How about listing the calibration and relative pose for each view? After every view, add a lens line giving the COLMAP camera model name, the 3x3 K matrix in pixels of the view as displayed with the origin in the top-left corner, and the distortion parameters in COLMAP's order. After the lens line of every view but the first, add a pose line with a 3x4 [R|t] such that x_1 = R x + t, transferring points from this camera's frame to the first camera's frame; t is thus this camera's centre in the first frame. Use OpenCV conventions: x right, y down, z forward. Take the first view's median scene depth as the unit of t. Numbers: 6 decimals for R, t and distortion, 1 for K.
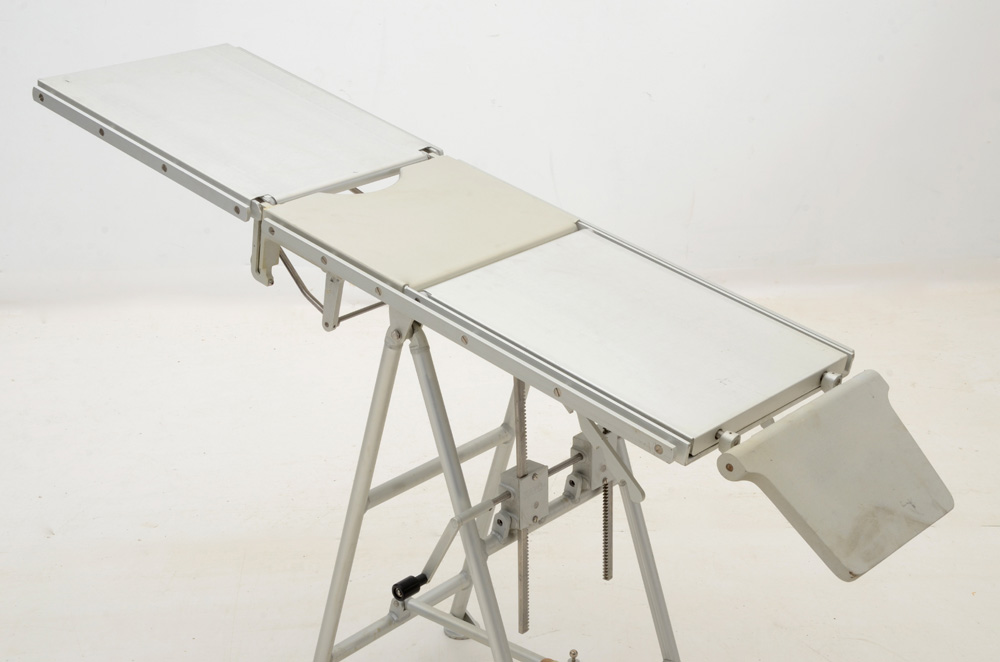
lens RADIAL K [[1681.5, 0, 501.9], [0, 1681.5, 345.5], [0, 0, 1]] dist [0.209789, 0.019454]
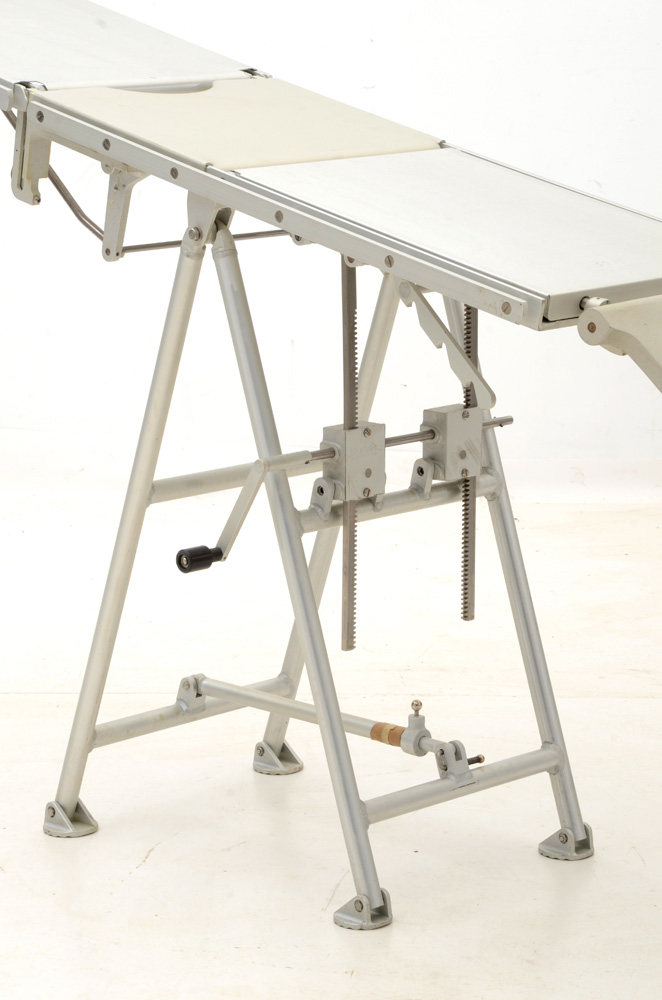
lens RADIAL K [[3096.8, 0, 334.7], [0, 3096.8, 540.8], [0, 0, 1]] dist [0.734723, 2.480540]
pose [[0.998724, 0.031345, -0.039592, 0.060965], [-0.036967, 0.987941, -0.150354, 0.333583], [0.034402, 0.151625, 0.987839, -0.390436]]
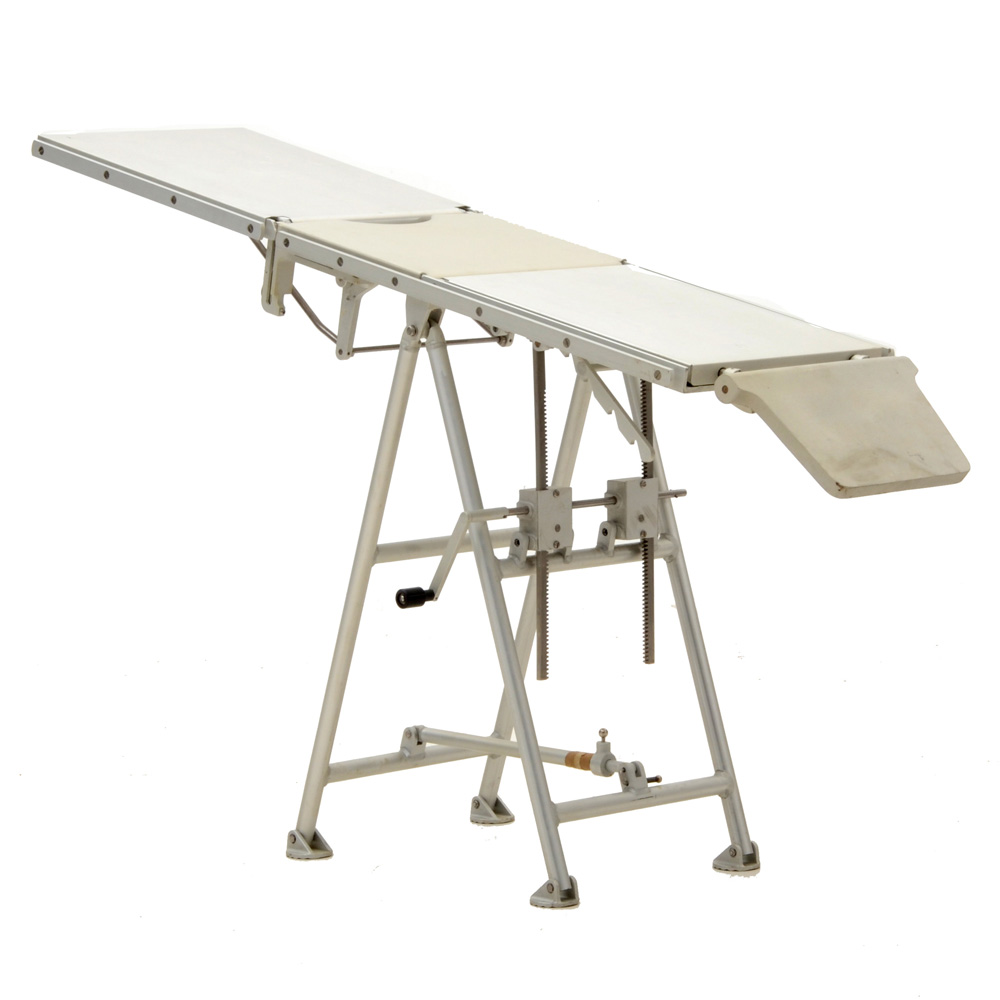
lens RADIAL K [[4099.0, 0, 500.0], [0, 4099.0, 500.0], [0, 0, 1]] dist [0.114215, -1.829904]
pose [[0.996617, 0.019378, -0.079866, 0.163436], [-0.038616, 0.968258, -0.246950, 0.619339], [0.072545, 0.249199, 0.965731, -1.132732]]
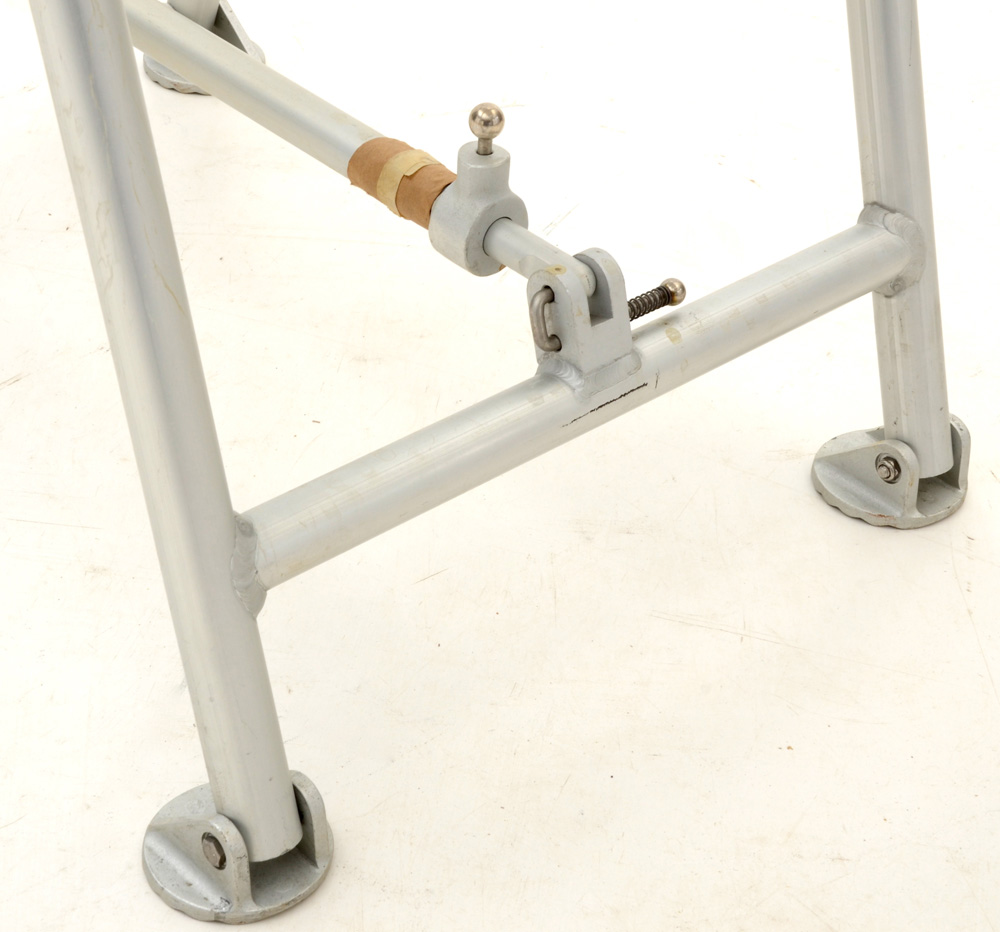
lens RADIAL K [[2432.9, 0, 466.9], [0, 2432.9, 466.1], [0, 0, 1]] dist [0.342125, 0.105681]
pose [[0.990984, 0.123015, -0.053079, 0.066596], [-0.106484, 0.963608, 0.245197, 0.151951], [0.081310, -0.237334, 0.968019, 0.690511]]
